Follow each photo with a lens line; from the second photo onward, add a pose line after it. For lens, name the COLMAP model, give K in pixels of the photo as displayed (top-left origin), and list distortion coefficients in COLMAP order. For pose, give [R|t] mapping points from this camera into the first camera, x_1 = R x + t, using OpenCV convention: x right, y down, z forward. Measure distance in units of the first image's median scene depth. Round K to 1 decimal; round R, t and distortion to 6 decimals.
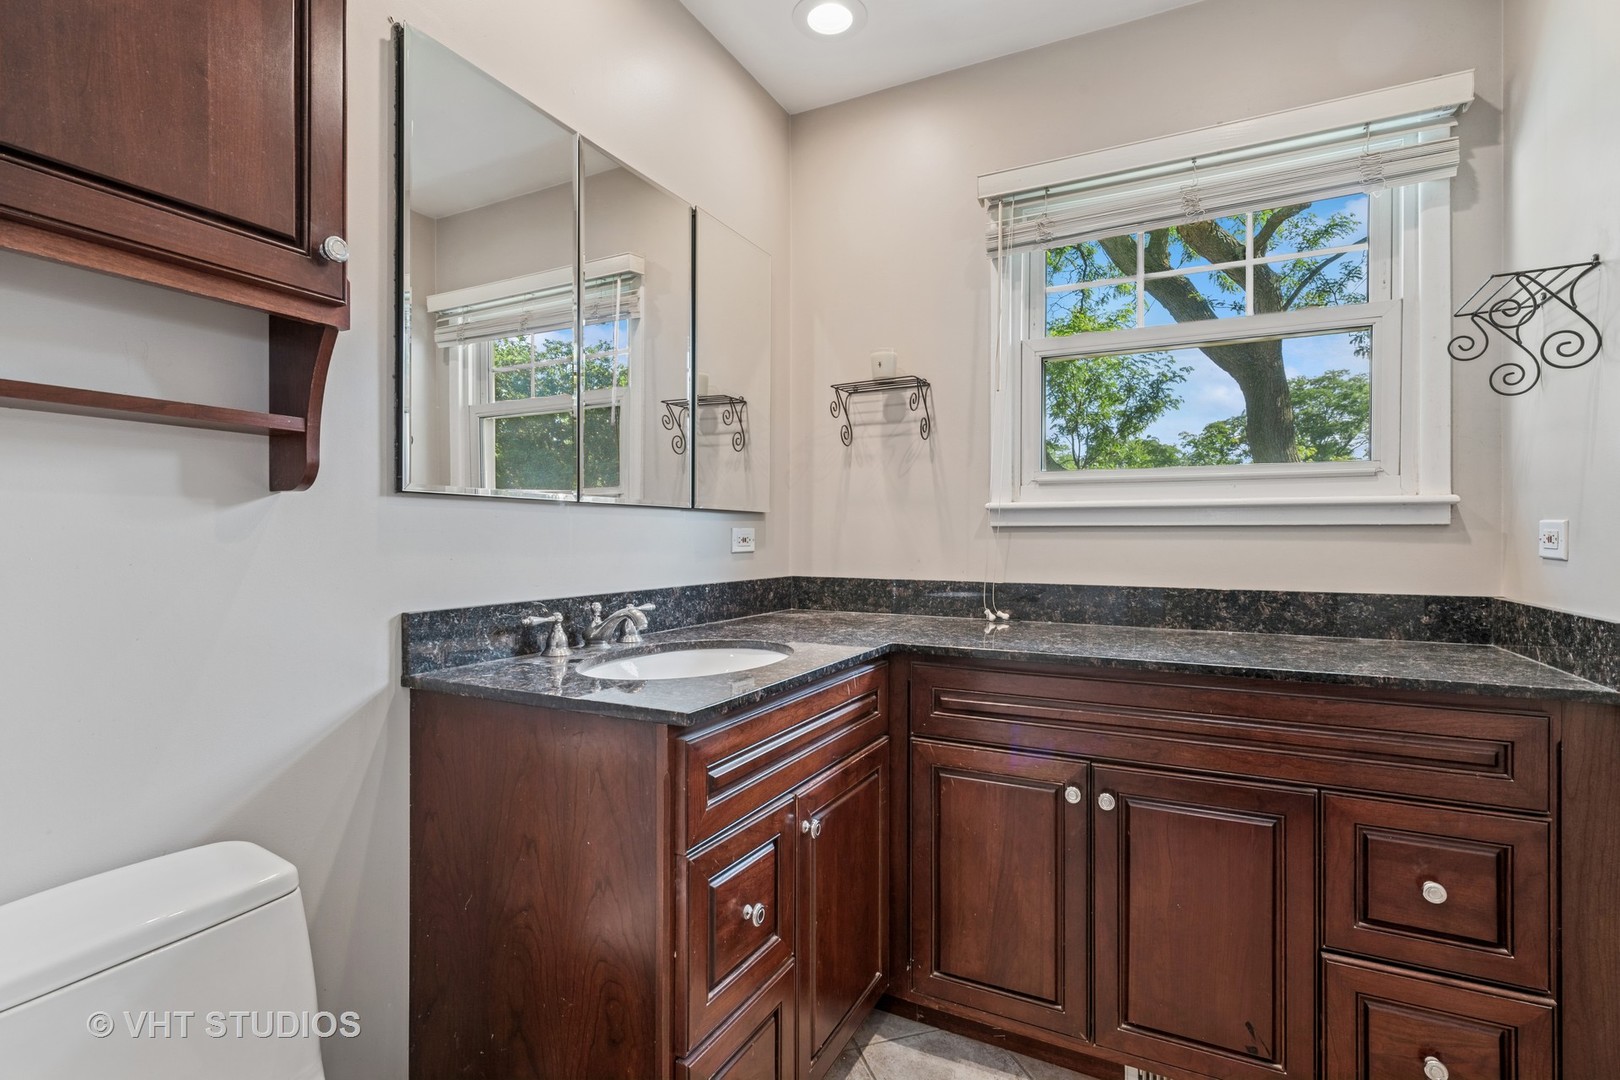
lens RADIAL K [[776.6, 0, 808.4], [0, 776.6, 530.8], [0, 0, 1]] dist [0.003403, 0.001125]
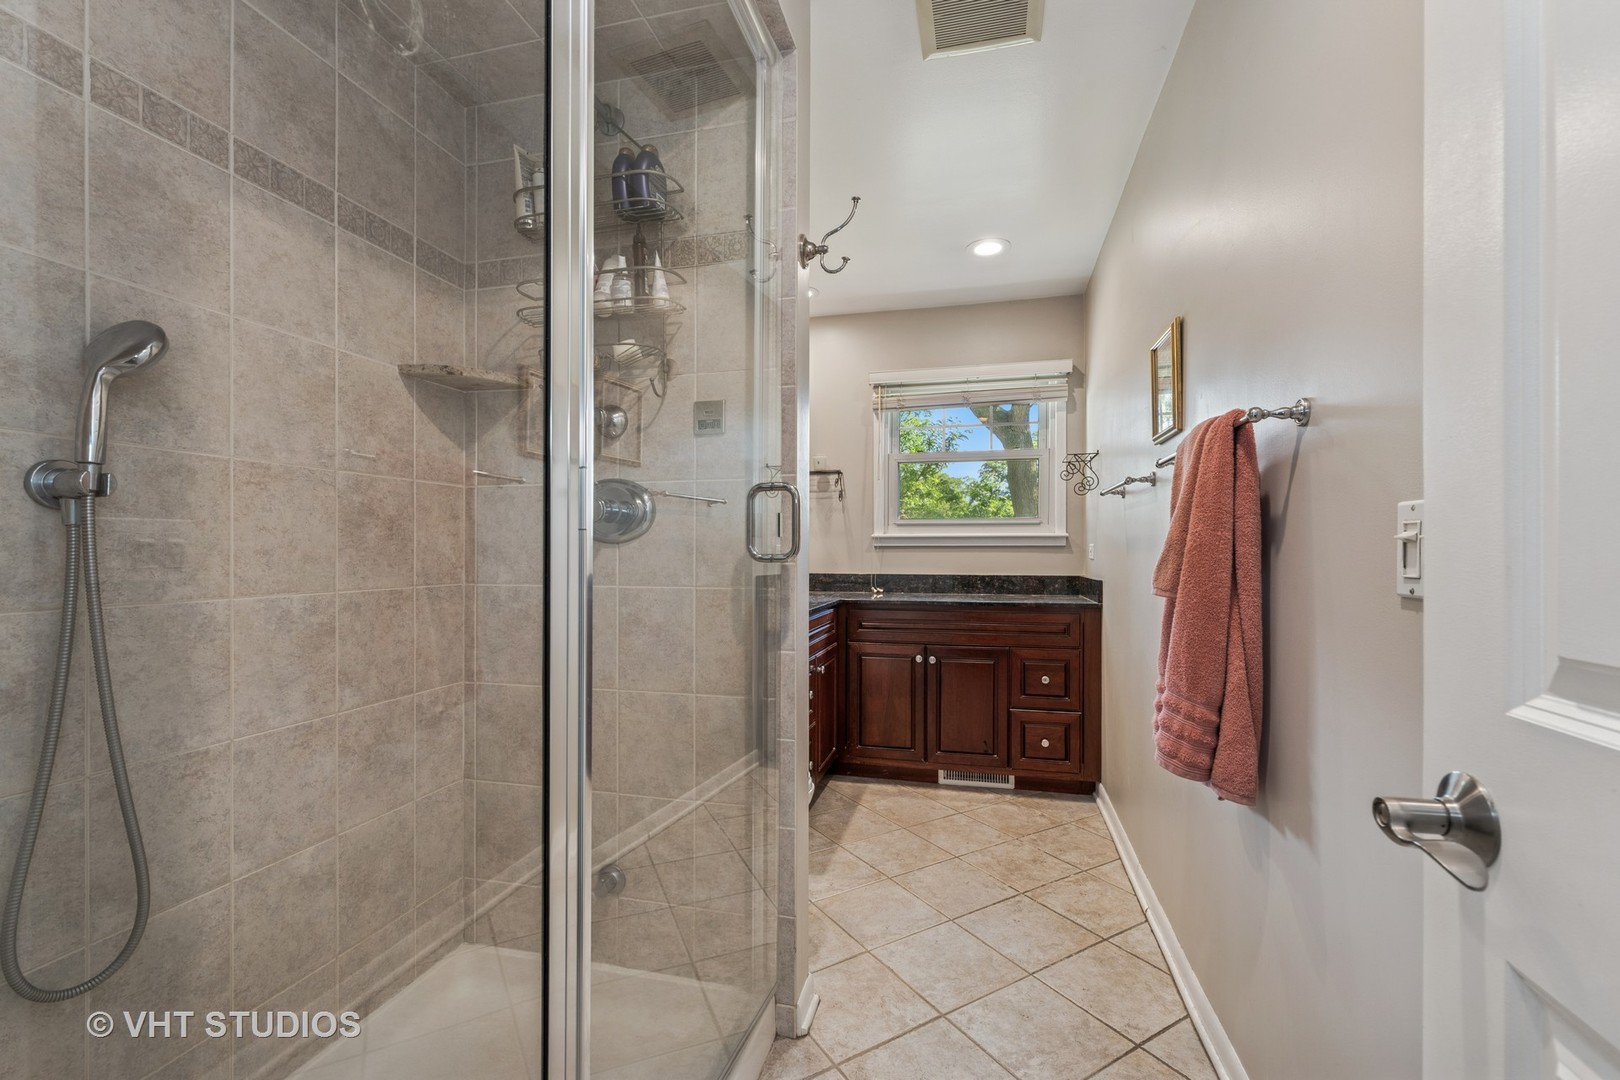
lens RADIAL K [[672.9, 0, 811.4], [0, 672.9, 548.4], [0, 0, 1]] dist [-0.000480, -0.000017]
pose [[0.975728, 0.000701, 0.218986, -0.391791], [-0.000779, 1.000000, 0.000270, 0.000046], [-0.218985, -0.000433, 0.975728, -0.850927]]
